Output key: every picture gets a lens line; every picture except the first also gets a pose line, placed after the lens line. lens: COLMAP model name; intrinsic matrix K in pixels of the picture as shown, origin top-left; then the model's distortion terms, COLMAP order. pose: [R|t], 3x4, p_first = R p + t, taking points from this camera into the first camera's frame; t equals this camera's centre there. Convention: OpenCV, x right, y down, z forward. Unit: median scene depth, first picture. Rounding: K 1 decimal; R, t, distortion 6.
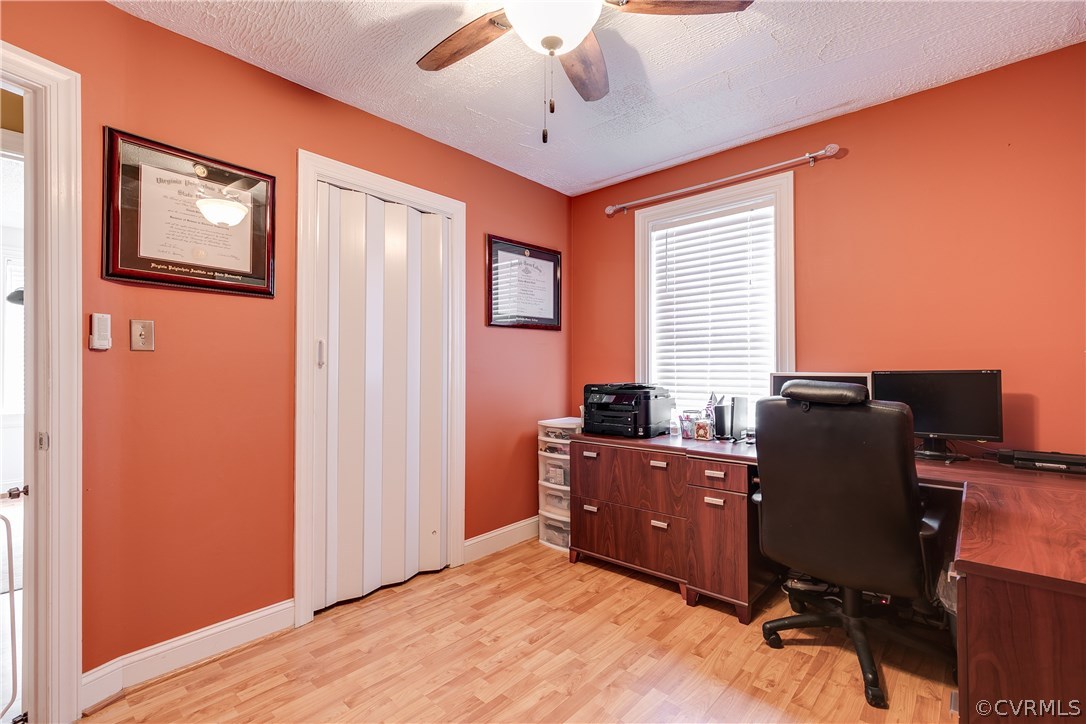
lens RADIAL K [[493.2, 0, 550.2], [0, 493.2, 363.9], [0, 0, 1]] dist [0.001567, 0.000480]
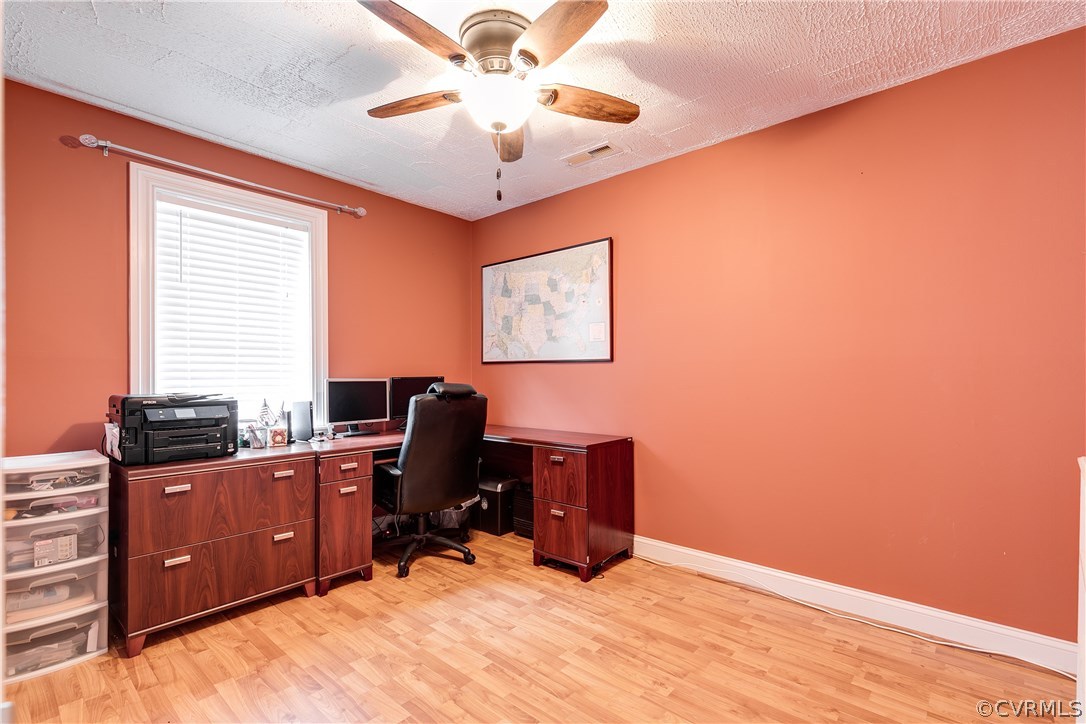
lens RADIAL K [[486.1, 0, 544.1], [0, 486.1, 375.8], [0, 0, 1]] dist [0.002373, 0.000587]
pose [[-0.003771, 0.005865, 0.999976, -0.722739], [-0.007506, 0.999954, -0.005893, 0.013284], [-0.999965, -0.007528, -0.003727, 0.491044]]
